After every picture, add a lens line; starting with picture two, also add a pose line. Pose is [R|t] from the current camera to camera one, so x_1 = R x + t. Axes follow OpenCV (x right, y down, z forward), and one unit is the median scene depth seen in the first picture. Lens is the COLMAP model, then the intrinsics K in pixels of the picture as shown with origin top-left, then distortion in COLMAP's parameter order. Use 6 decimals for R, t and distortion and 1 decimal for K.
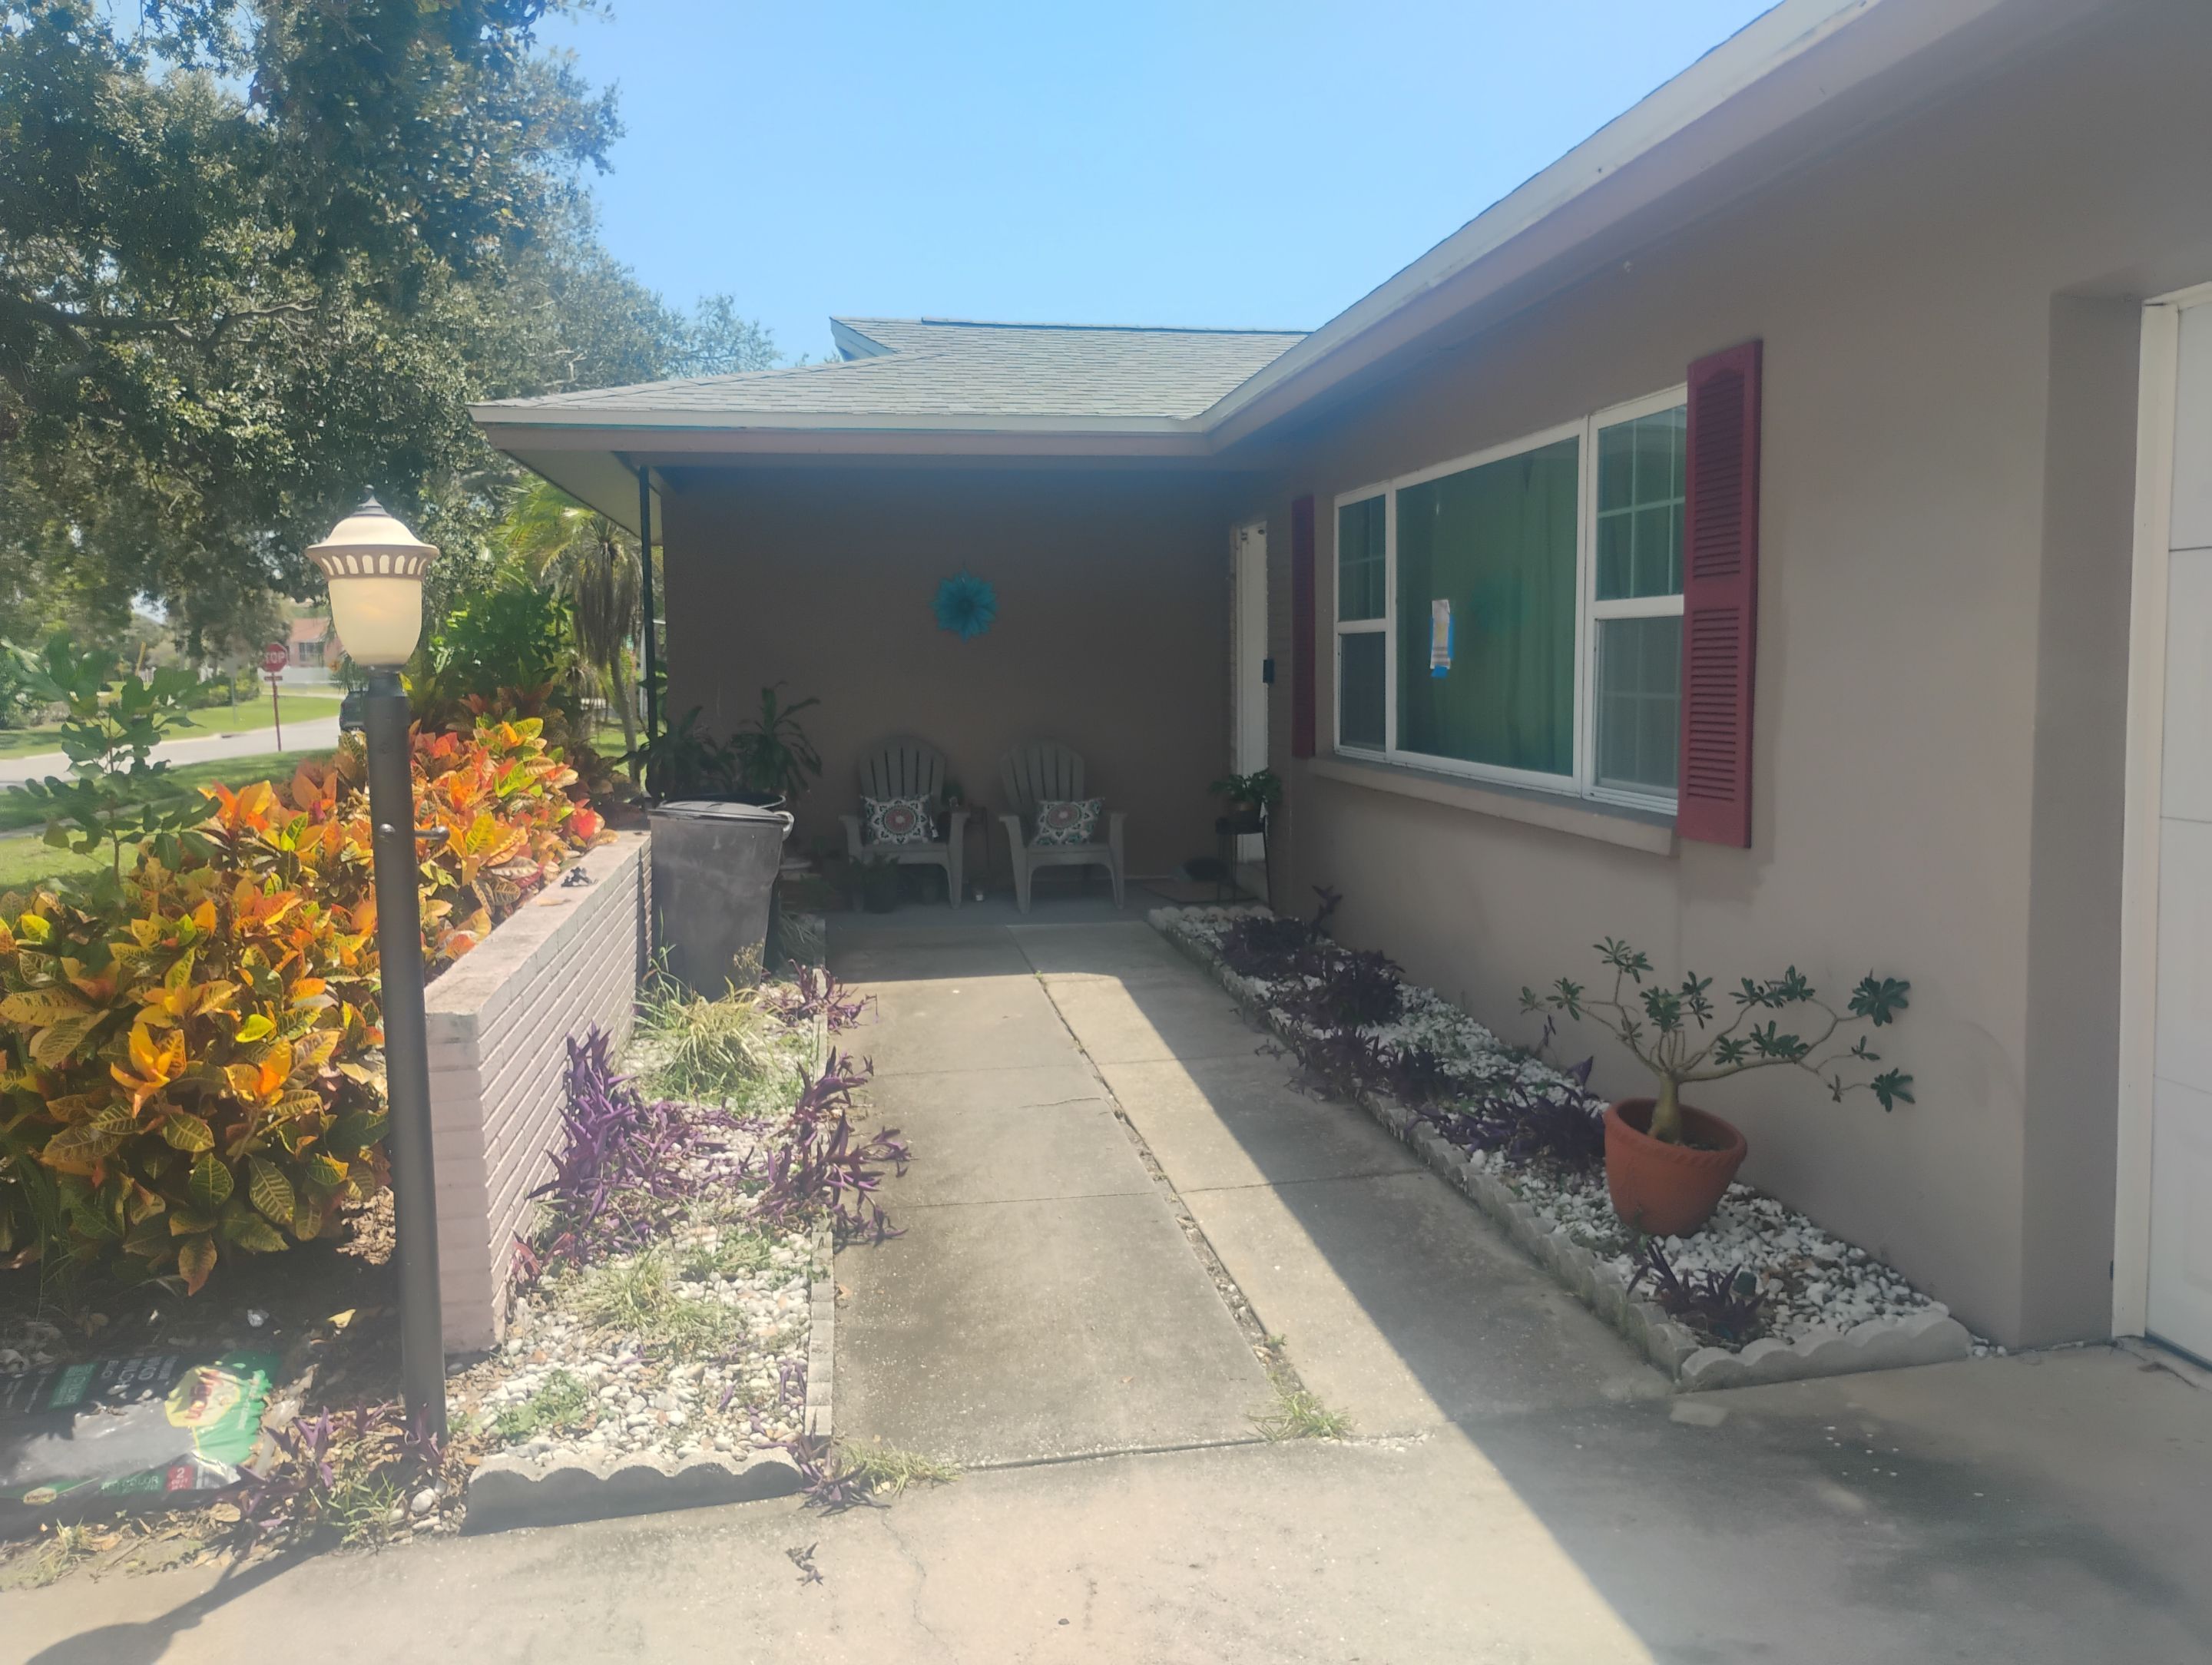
lens RADIAL K [[1836.0, 0, 1105.6], [0, 1836.0, 825.6], [0, 0, 1]] dist [0.069491, -0.075613]
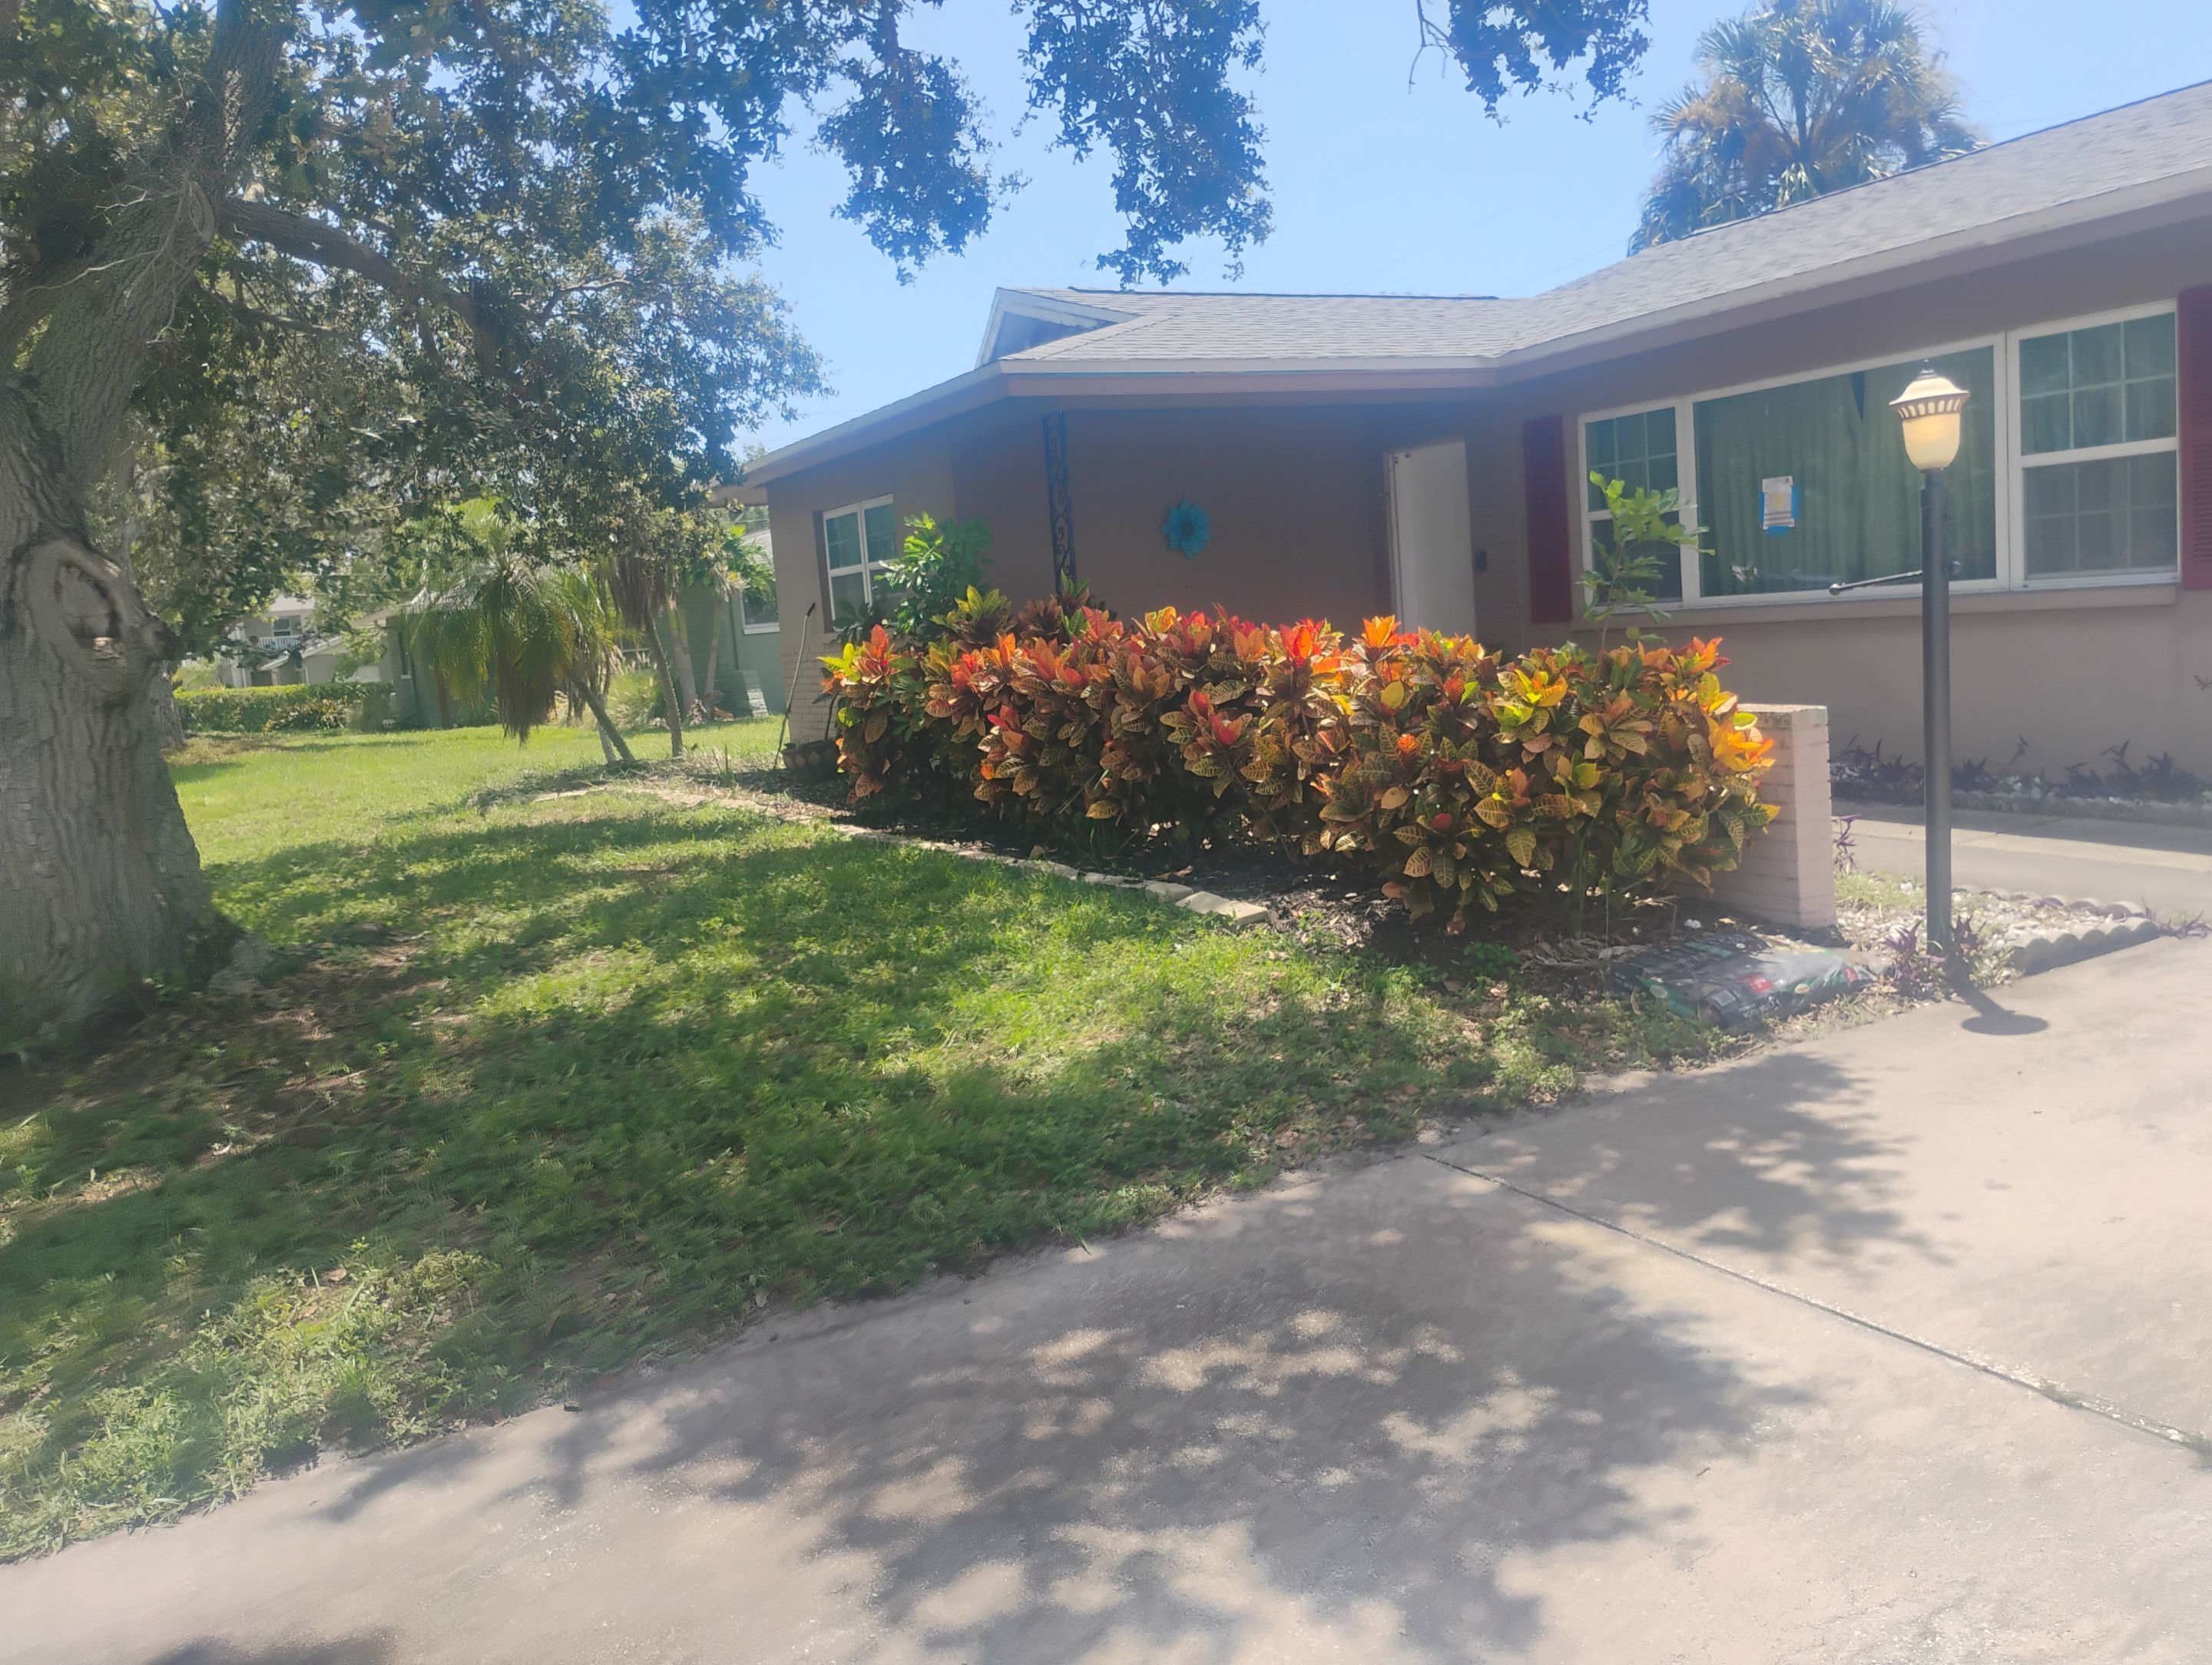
lens RADIAL K [[1836.0, 0, 1114.4], [0, 1836.0, 841.3], [0, 0, 1]] dist [0.069491, -0.075613]
pose [[0.945976, -0.106102, 0.306384, -0.917171], [0.100865, 0.994355, 0.032923, 0.064386], [-0.308148, -0.000241, 0.951339, -0.196085]]
